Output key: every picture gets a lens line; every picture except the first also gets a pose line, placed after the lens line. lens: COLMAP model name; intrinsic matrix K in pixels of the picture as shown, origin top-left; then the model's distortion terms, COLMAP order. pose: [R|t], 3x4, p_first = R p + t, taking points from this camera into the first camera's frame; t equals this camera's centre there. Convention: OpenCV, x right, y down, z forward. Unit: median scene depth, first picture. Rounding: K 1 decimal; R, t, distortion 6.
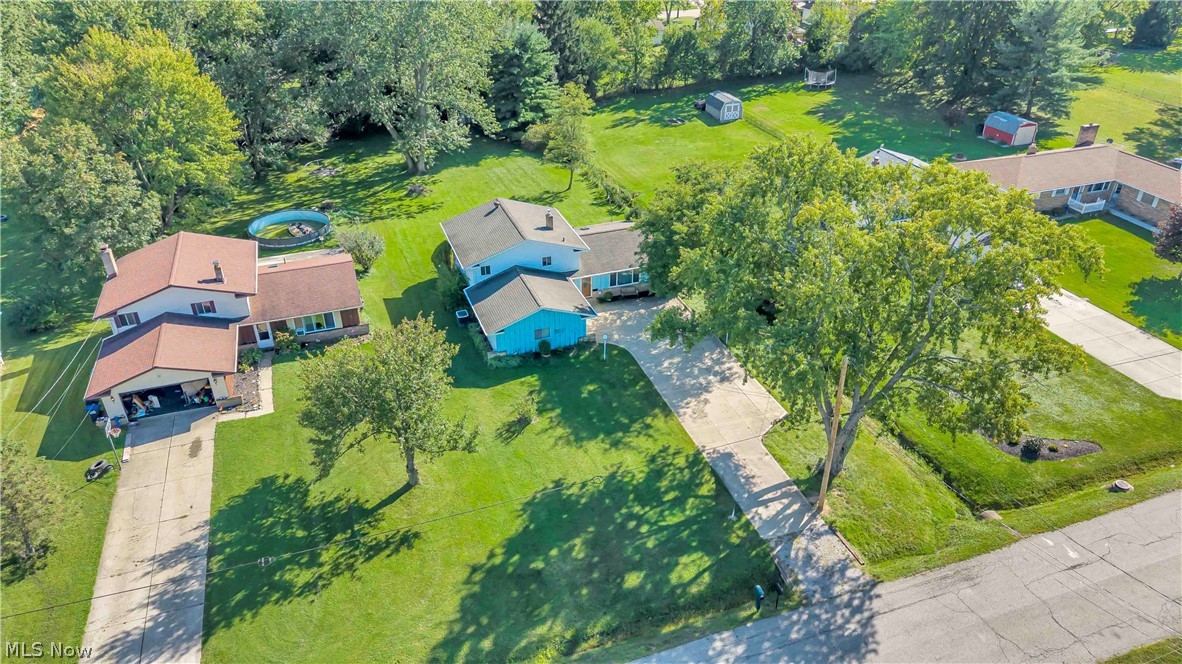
lens RADIAL K [[795.0, 0, 591.0], [0, 795.0, 332.0], [0, 0, 1]] dist [0.074052, -0.096222]
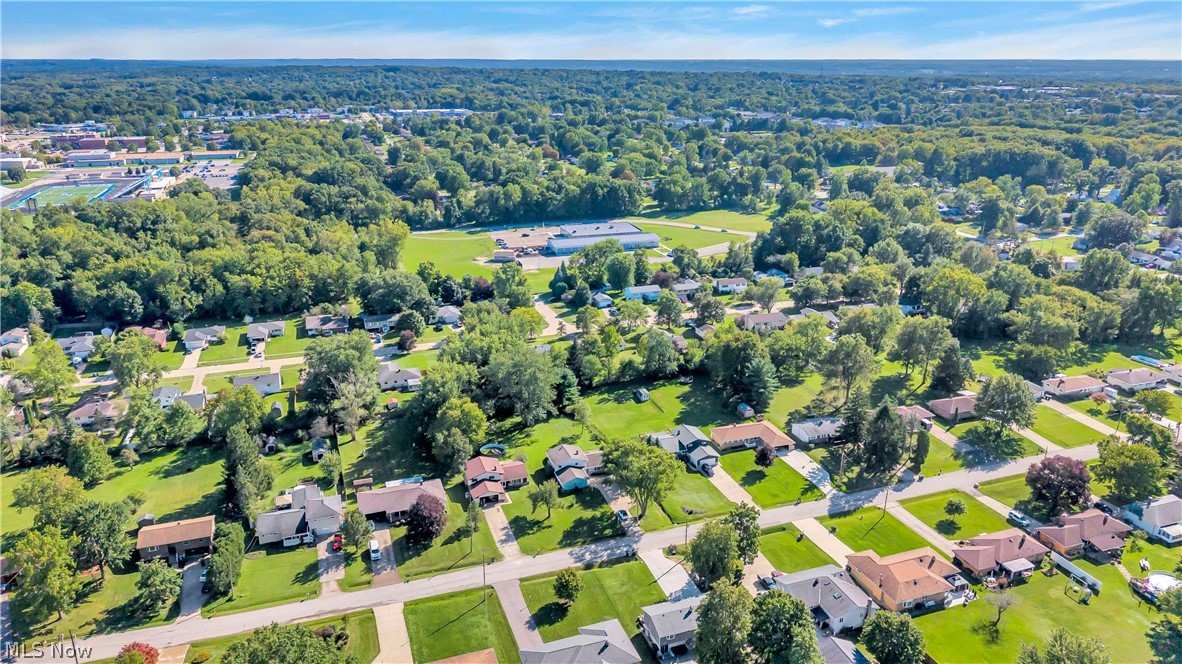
lens RADIAL K [[795.0, 0, 591.0], [0, 795.0, 332.0], [0, 0, 1]] dist [0.074052, -0.096222]
pose [[0.999976, 0.006127, -0.003218, 0.019891], [-0.006651, 0.979397, -0.201835, 0.060931], [0.001915, 0.201852, 0.979414, -2.999342]]
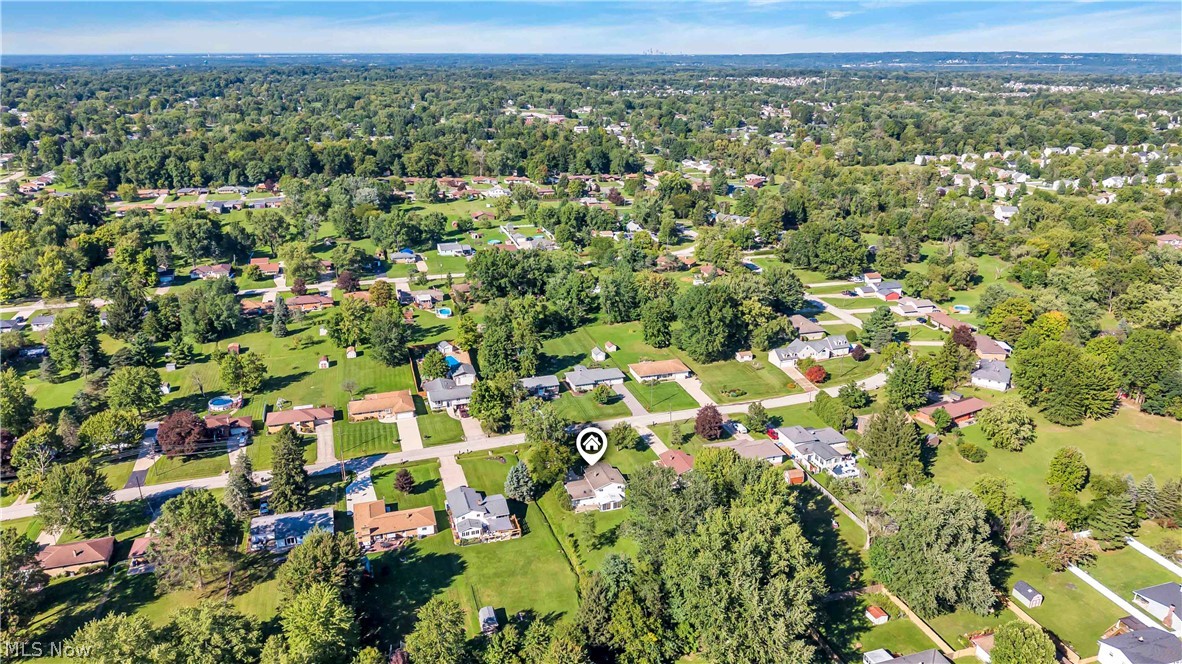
lens RADIAL K [[806.4, 0, 591.0], [0, 806.4, 332.0], [0, 0, 1]] dist [0.135991, -0.000585]
pose [[-0.999489, -0.012237, 0.029529, -0.152658], [0.014796, 0.641768, 0.766756, -3.844103], [-0.028333, 0.766801, -0.641259, 3.281943]]
